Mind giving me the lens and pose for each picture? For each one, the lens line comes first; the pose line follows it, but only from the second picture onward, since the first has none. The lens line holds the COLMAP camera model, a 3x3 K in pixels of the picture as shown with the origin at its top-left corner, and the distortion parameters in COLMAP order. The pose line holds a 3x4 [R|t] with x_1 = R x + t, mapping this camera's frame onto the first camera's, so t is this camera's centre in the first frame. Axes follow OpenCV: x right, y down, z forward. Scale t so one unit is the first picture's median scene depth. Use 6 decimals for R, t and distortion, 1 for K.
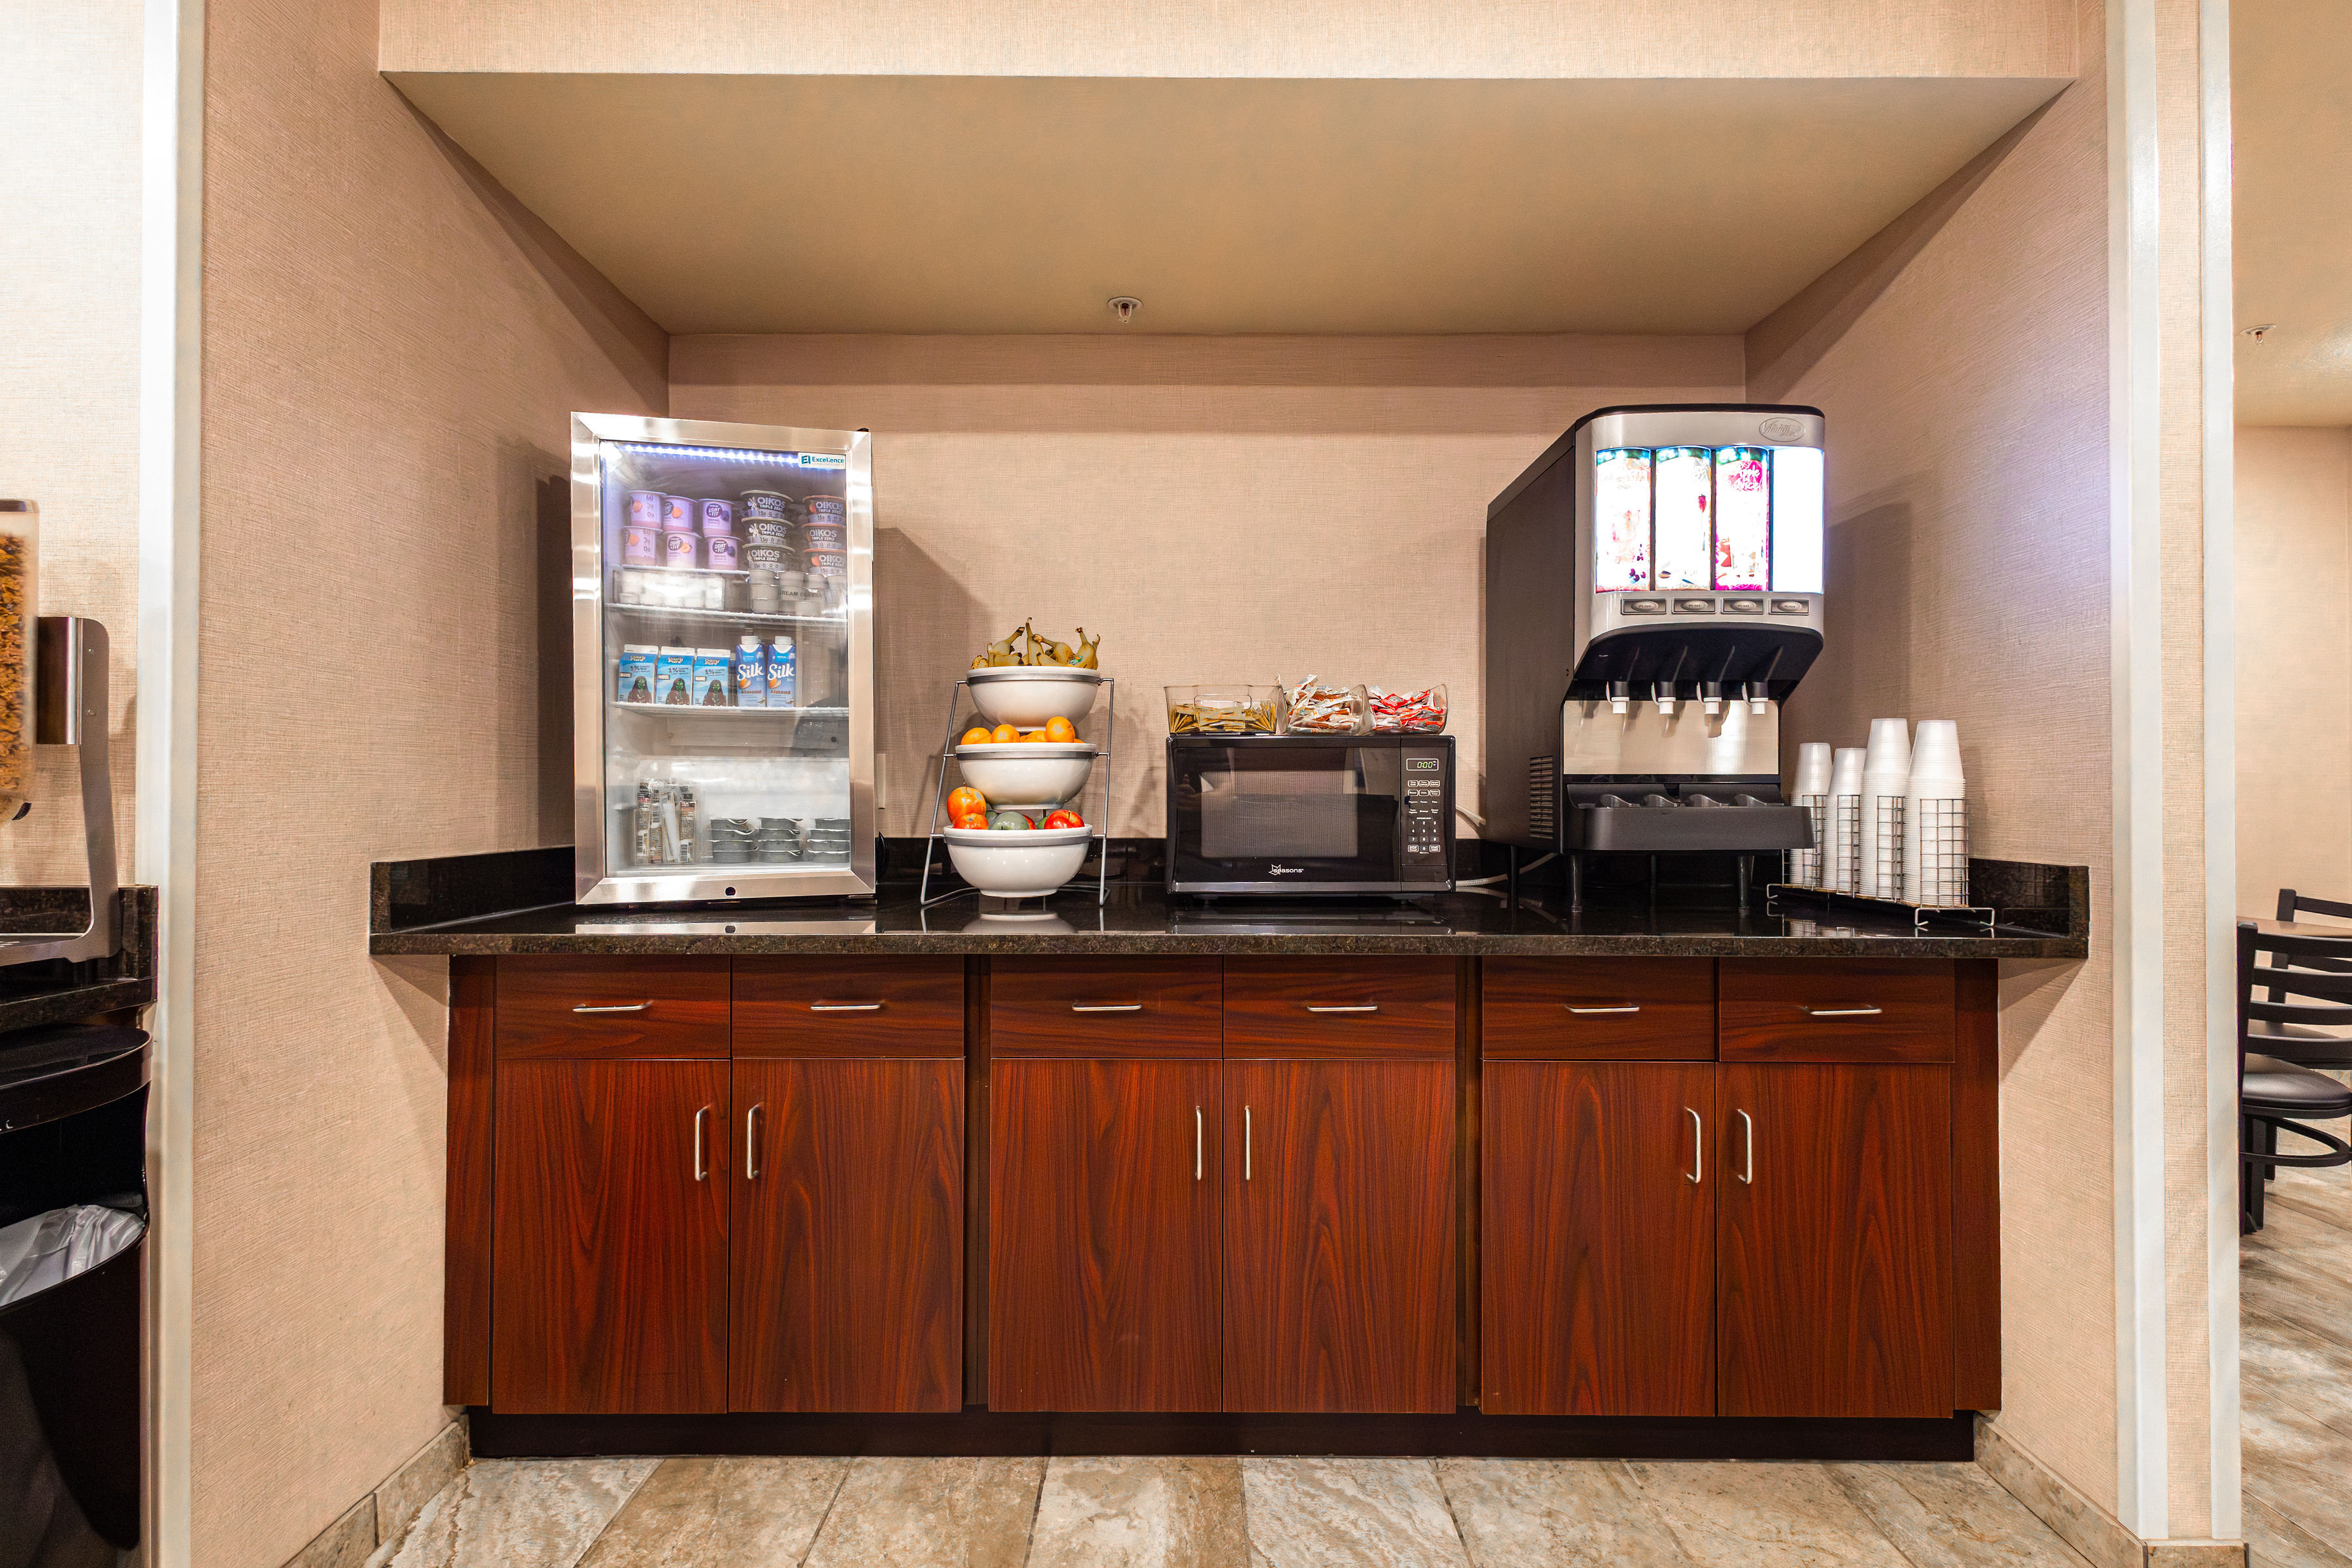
lens RADIAL K [[1089.8, 0, 1176.0], [0, 1089.8, 784.0], [0, 0, 1]] dist [0.010983, -0.000394]
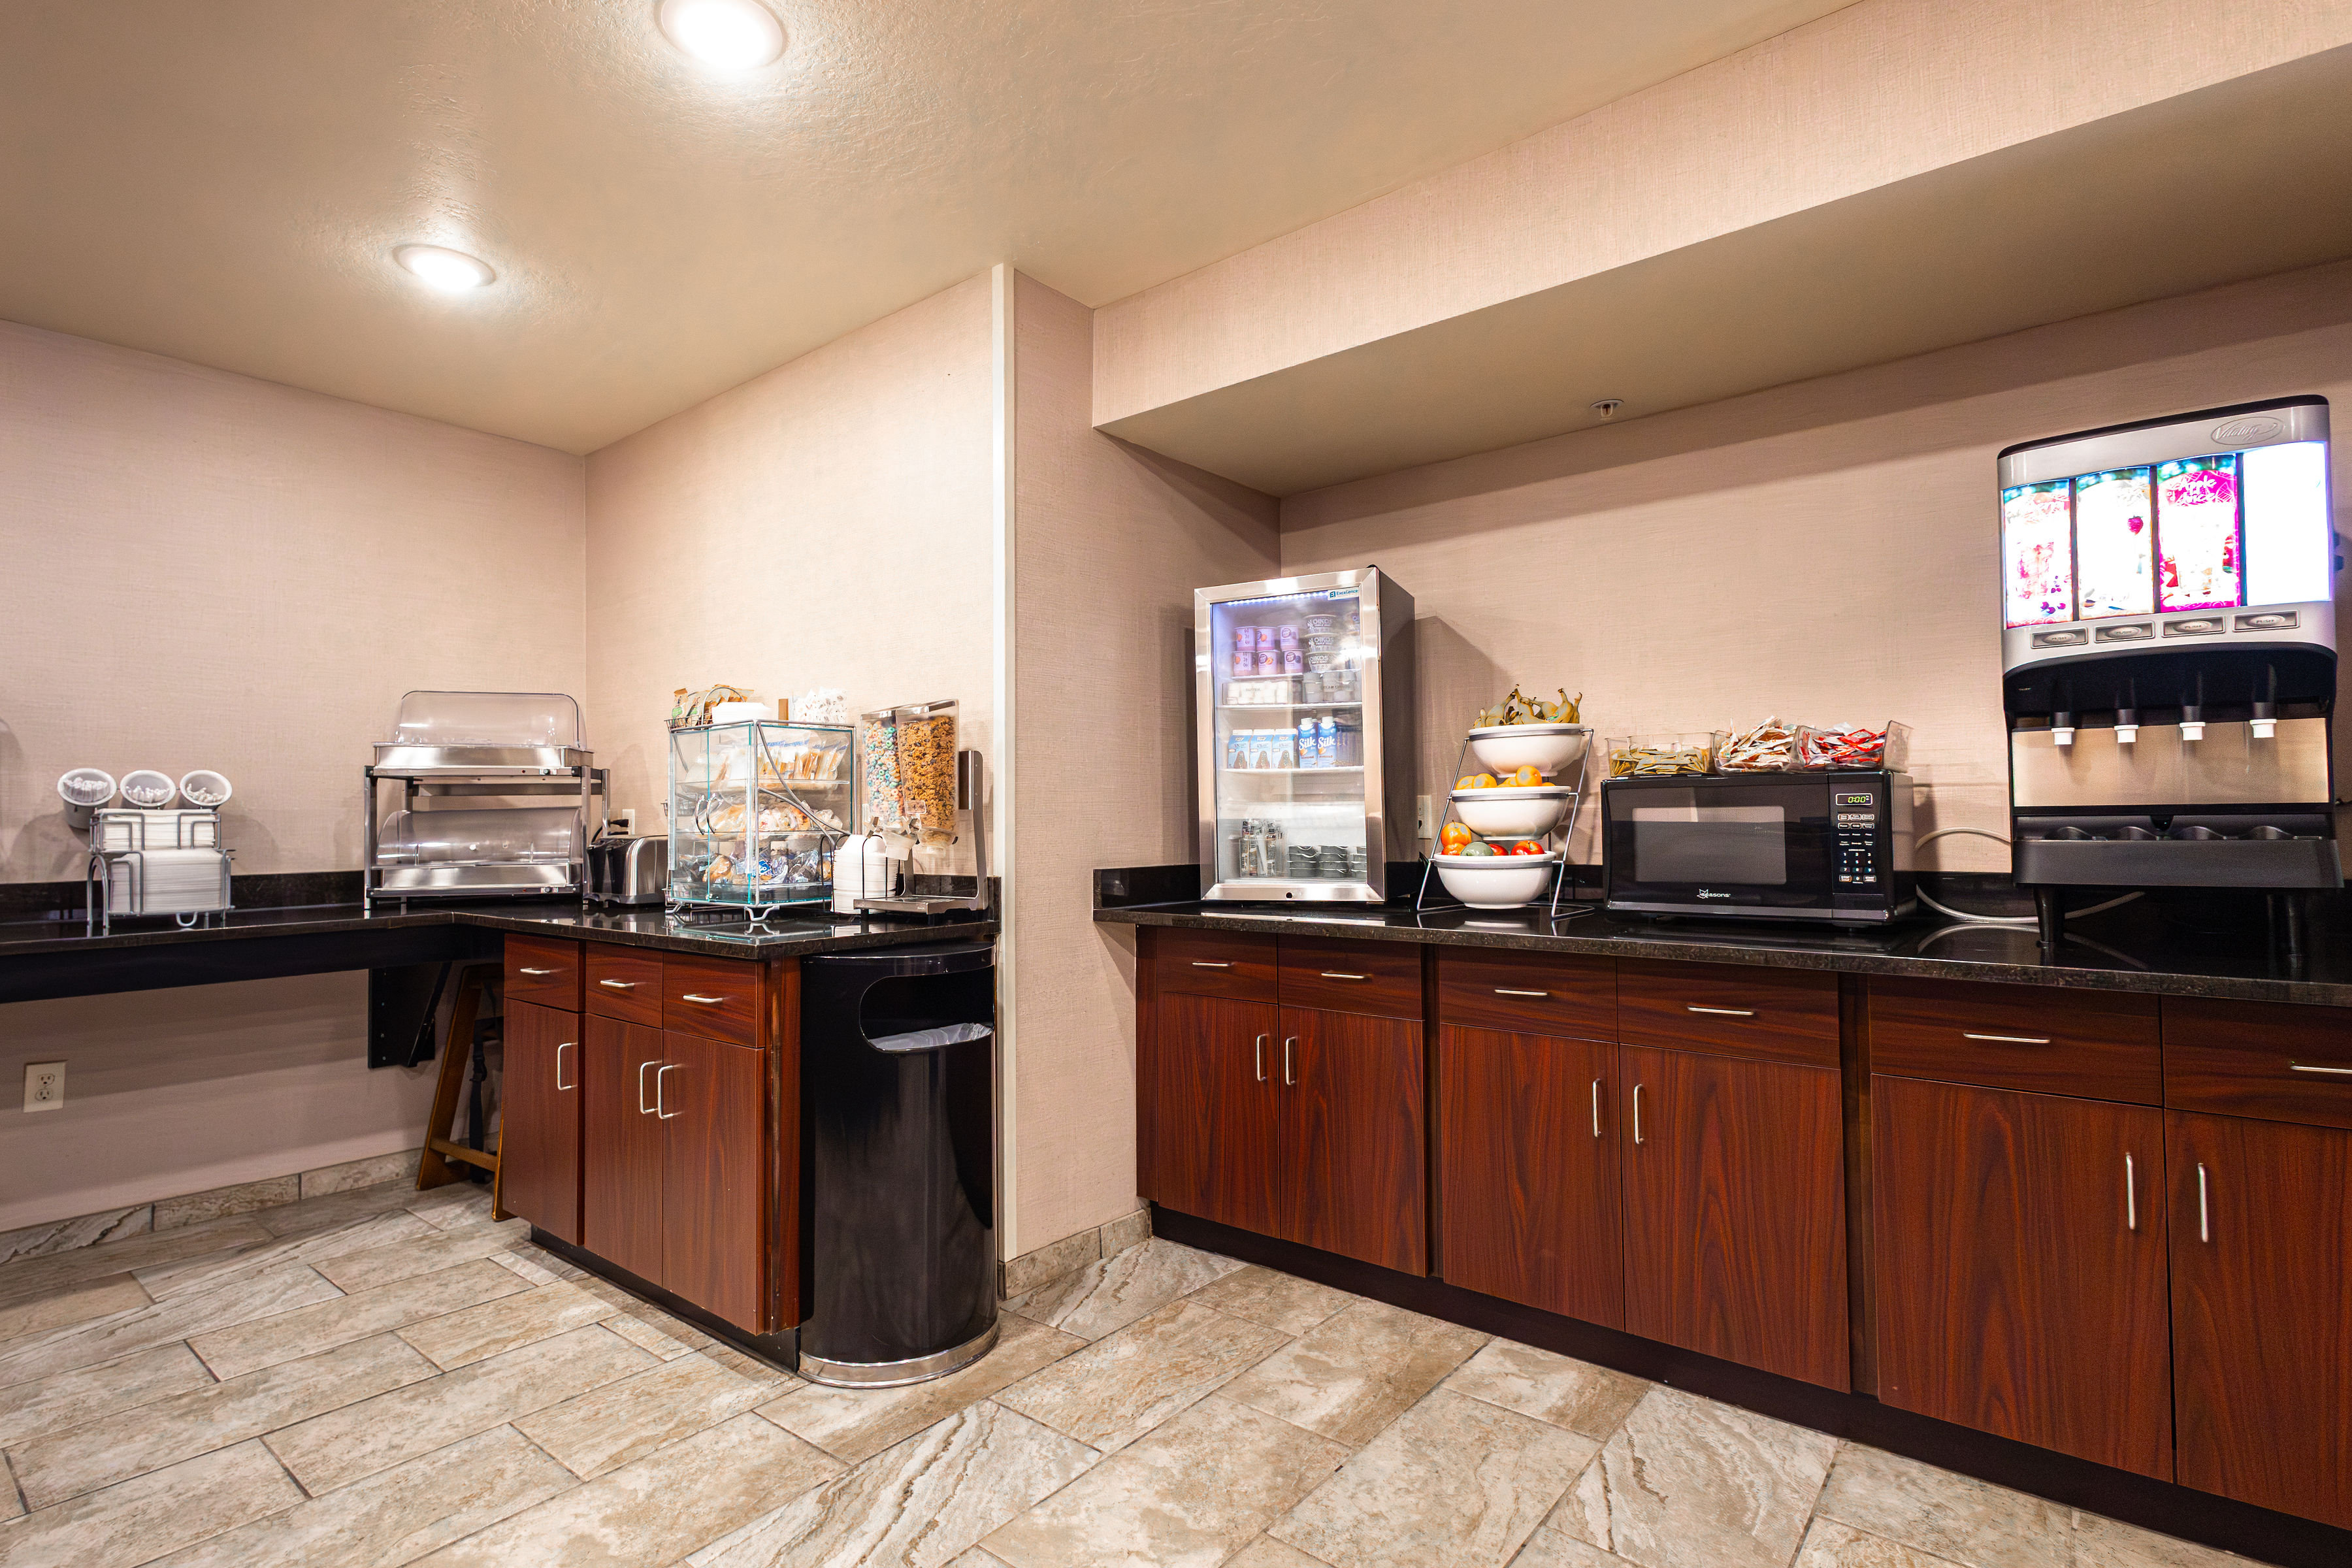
lens RADIAL K [[1145.0, 0, 1112.8], [0, 1145.0, 785.0], [0, 0, 1]] dist [0.014712, -0.000162]
pose [[0.761744, -0.028264, -0.647261, 0.447522], [0.012831, 0.999510, -0.028546, -0.009974], [0.647751, 0.013440, 0.761733, -0.357540]]
